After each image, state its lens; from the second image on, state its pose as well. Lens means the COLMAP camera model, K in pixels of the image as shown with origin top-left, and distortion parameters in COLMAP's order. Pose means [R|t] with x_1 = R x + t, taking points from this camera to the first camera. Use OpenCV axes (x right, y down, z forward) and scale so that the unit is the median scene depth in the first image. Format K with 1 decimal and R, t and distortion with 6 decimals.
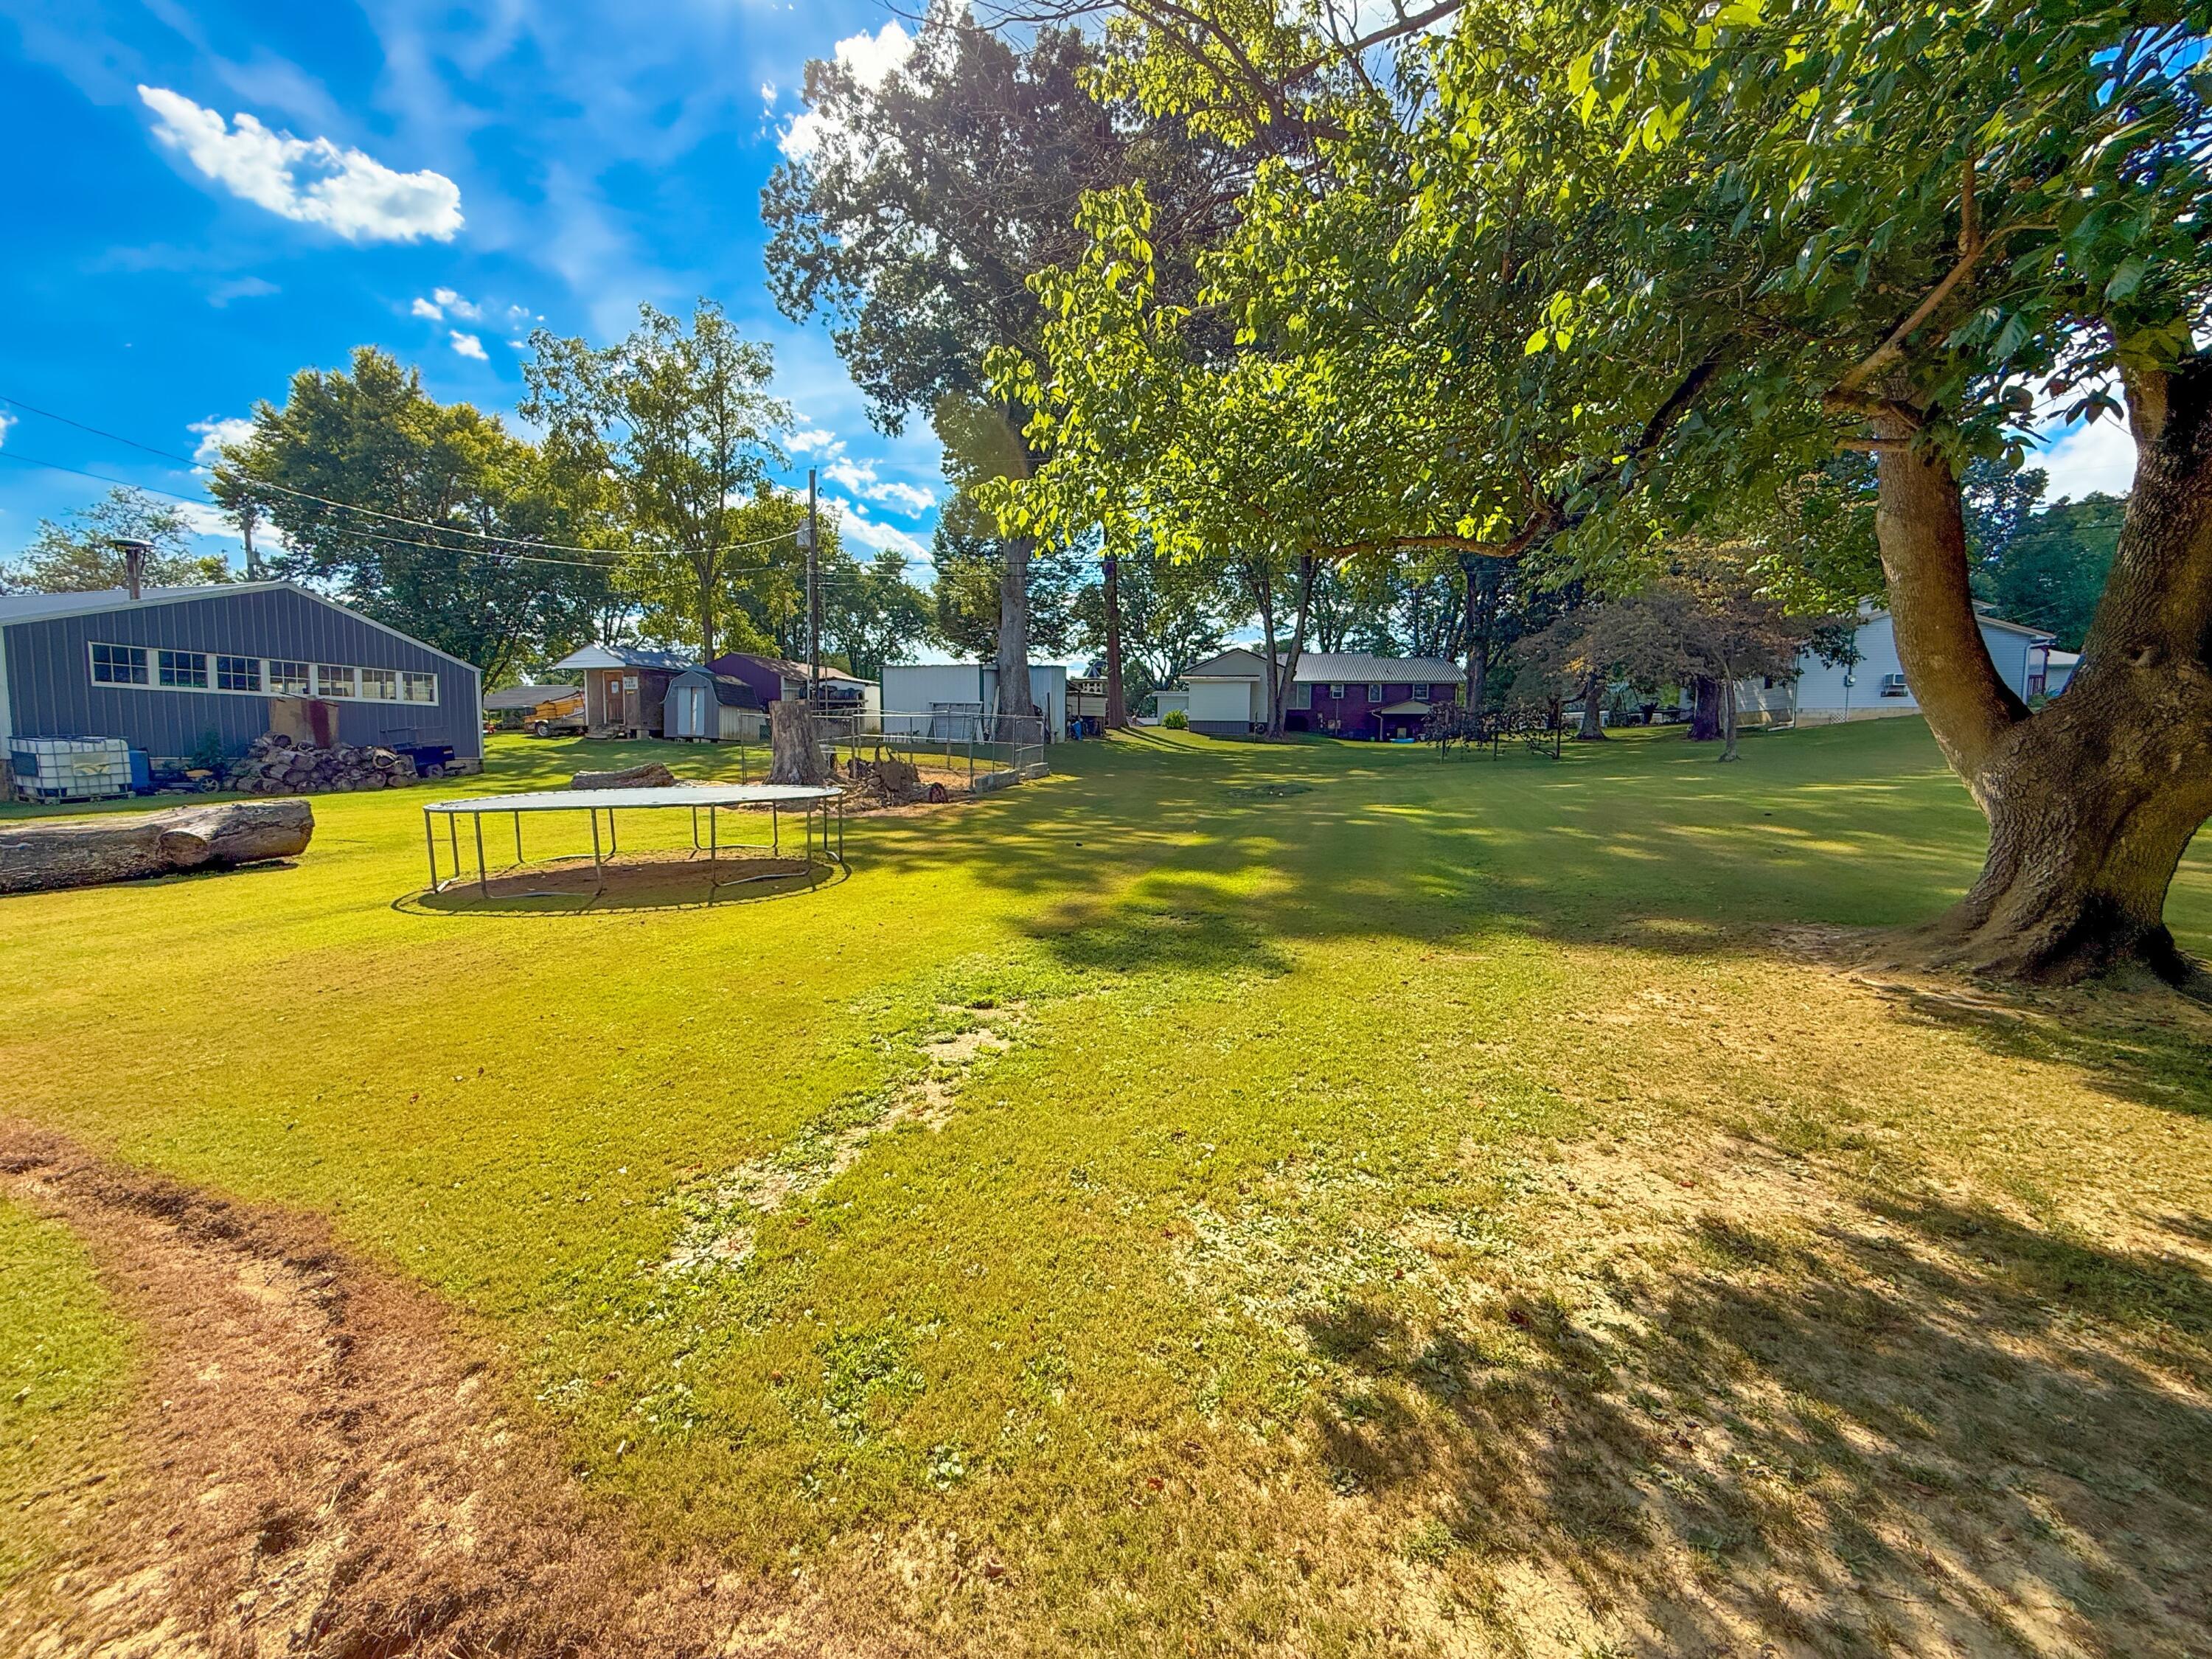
lens RADIAL K [[904.0, 0, 1103.4], [0, 904.0, 829.6], [0, 0, 1]] dist [-0.000543, -0.000047]
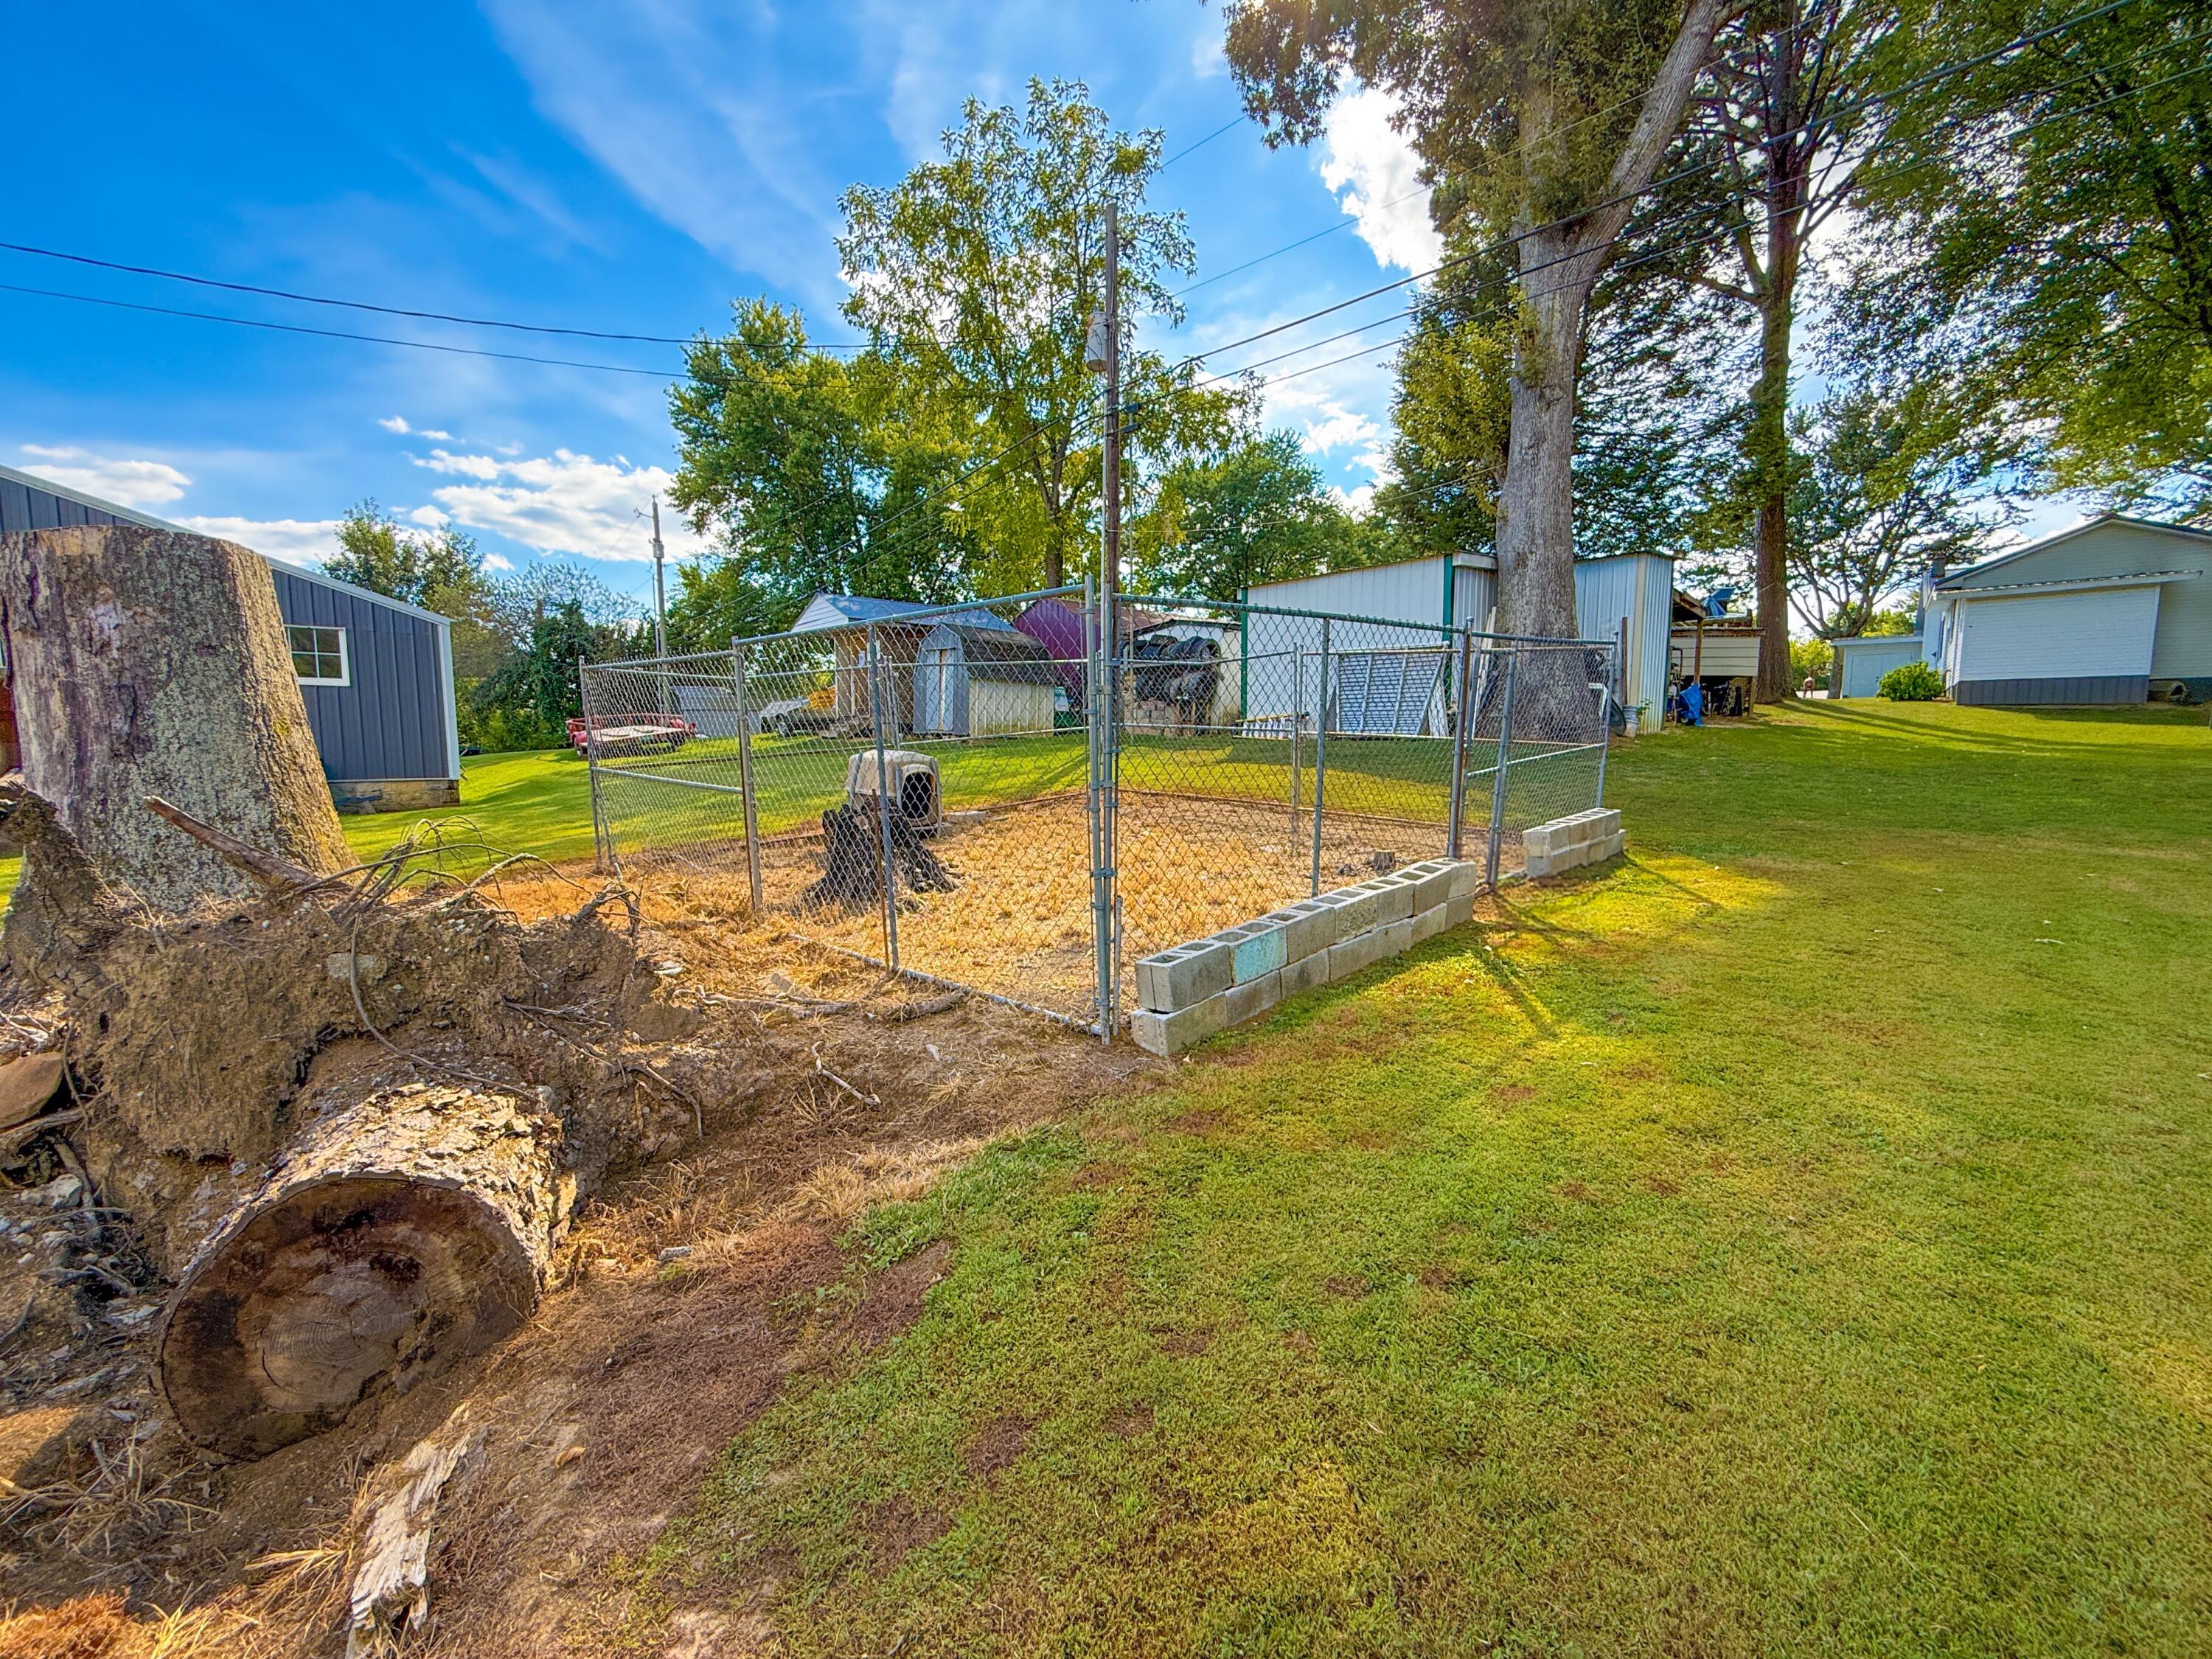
lens RADIAL K [[904.0, 0, 1105.6], [0, 904.0, 821.7], [0, 0, 1]] dist [-0.000543, -0.000047]
pose [[0.838123, 0.039715, -0.544033, -0.028626], [-0.037562, 0.999181, 0.015073, -0.049953], [0.544186, 0.007802, 0.838928, 0.489488]]
